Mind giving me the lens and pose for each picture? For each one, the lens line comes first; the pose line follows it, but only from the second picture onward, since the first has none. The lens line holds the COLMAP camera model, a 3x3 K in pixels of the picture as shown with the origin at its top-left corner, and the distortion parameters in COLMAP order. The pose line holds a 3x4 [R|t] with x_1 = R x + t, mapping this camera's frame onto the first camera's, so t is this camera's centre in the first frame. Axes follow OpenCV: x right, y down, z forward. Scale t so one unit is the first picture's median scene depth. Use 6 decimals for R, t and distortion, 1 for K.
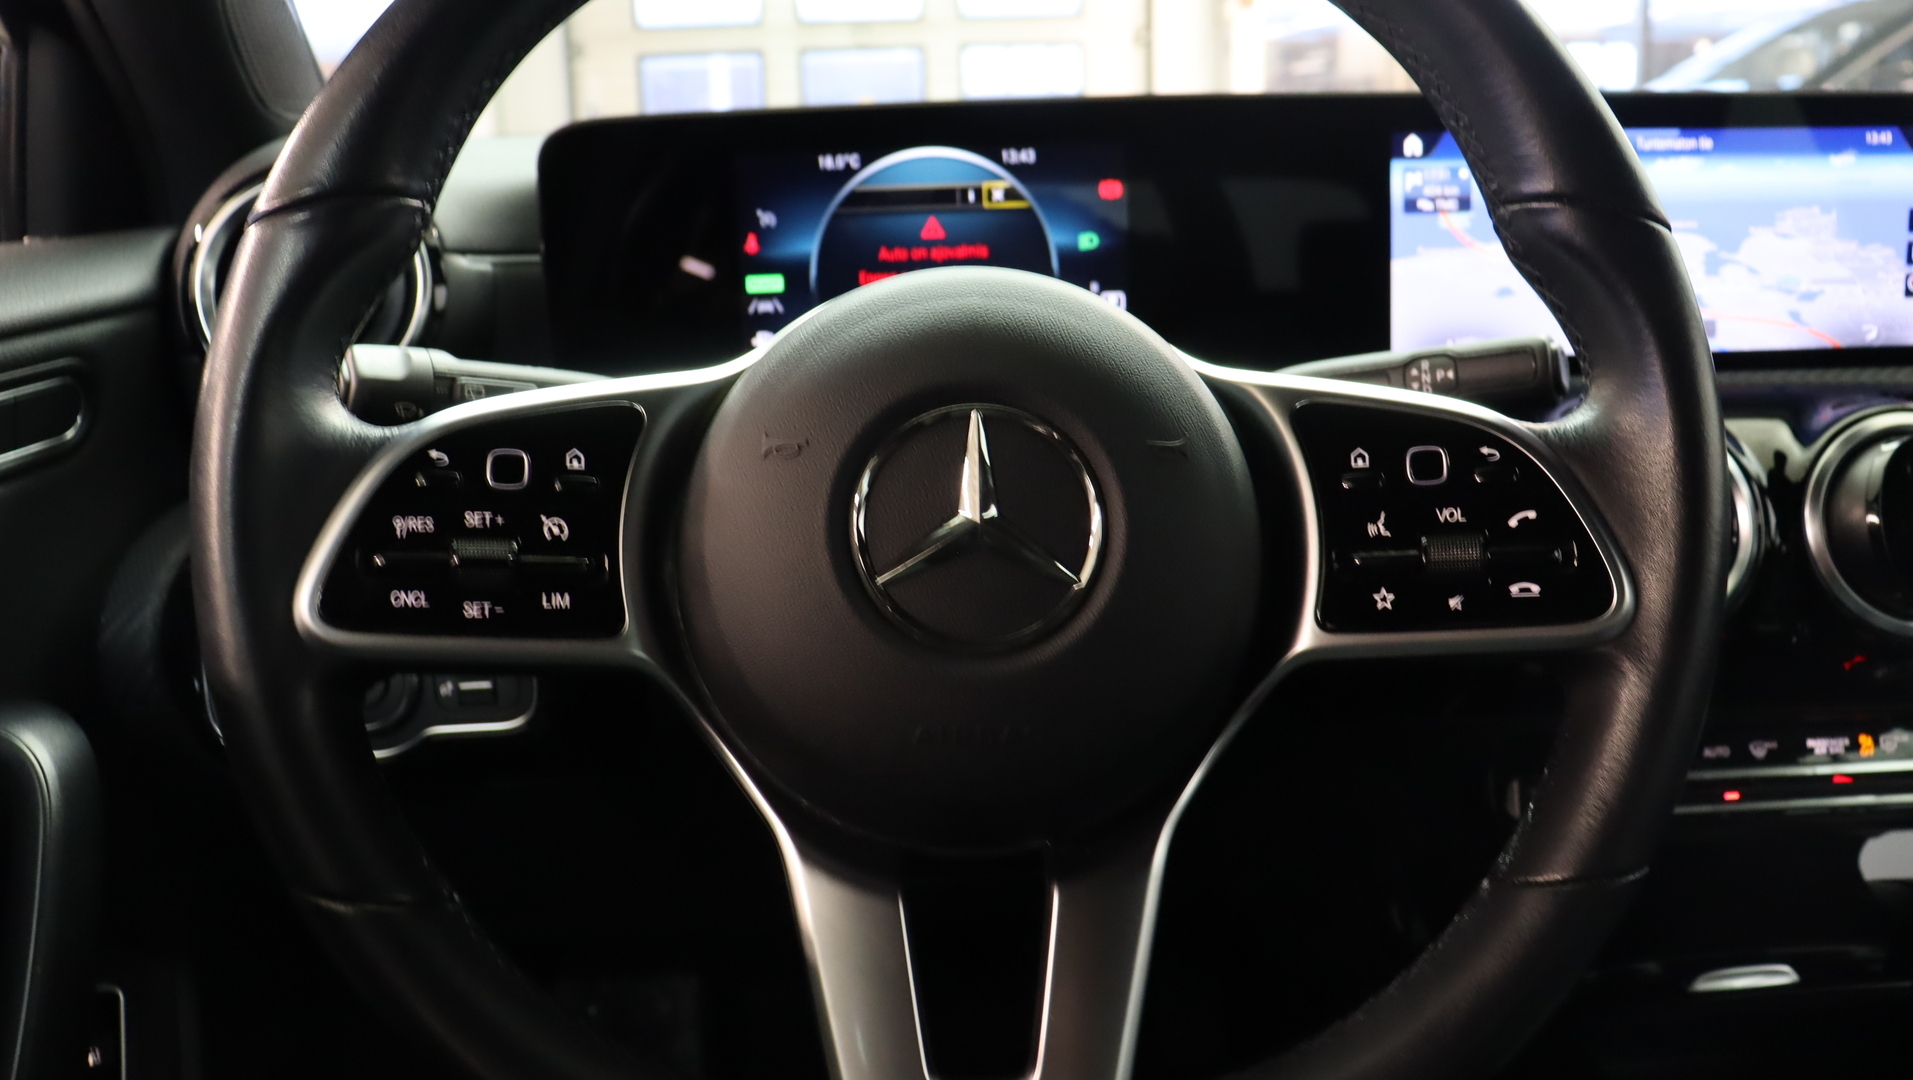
lens RADIAL K [[1544.2, 0, 974.1], [0, 1544.2, 551.0], [0, 0, 1]] dist [-0.158112, 0.115800]
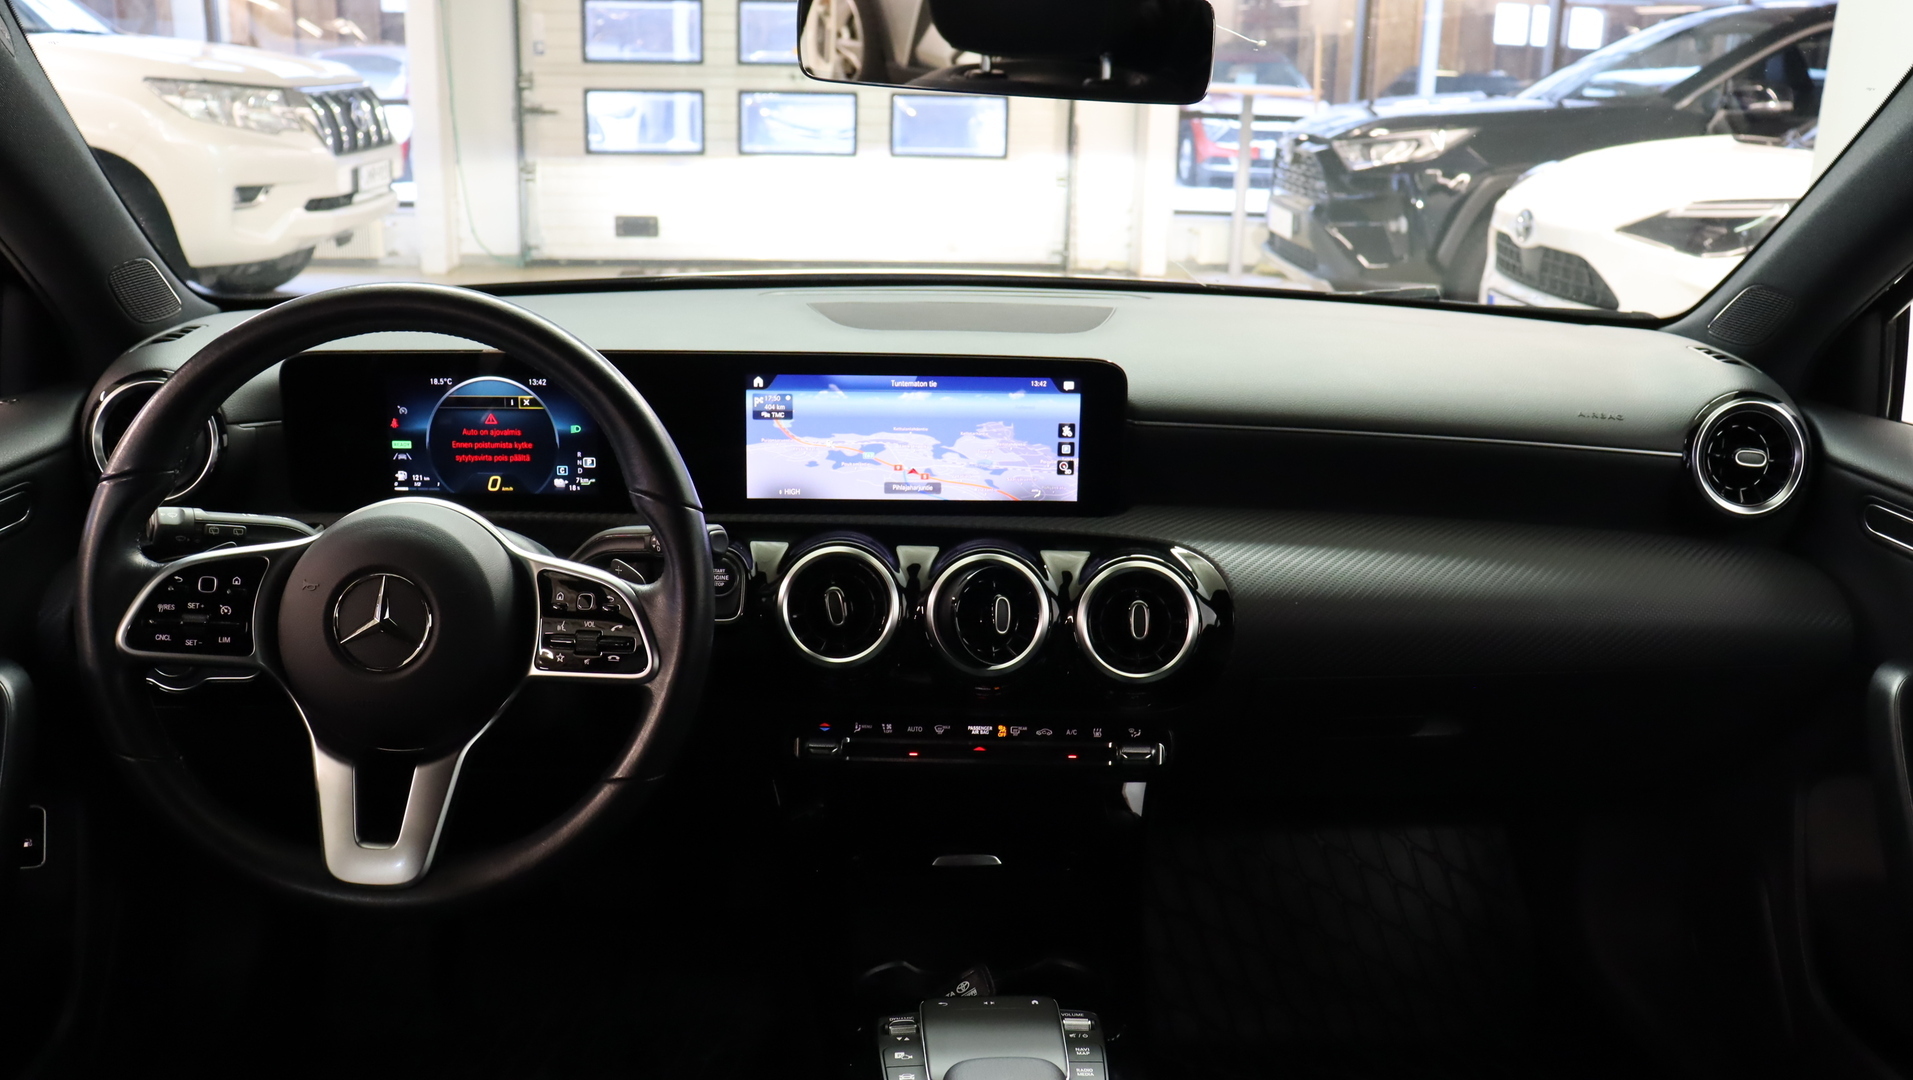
lens RADIAL K [[1544.2, 0, 946.2], [0, 1544.2, 530.0], [0, 0, 1]] dist [-0.158112, 0.115800]
pose [[0.998556, 0.053051, 0.008487, 0.512468], [-0.053356, 0.997732, 0.041037, -0.182092], [-0.006290, -0.041430, 0.999122, -0.841236]]
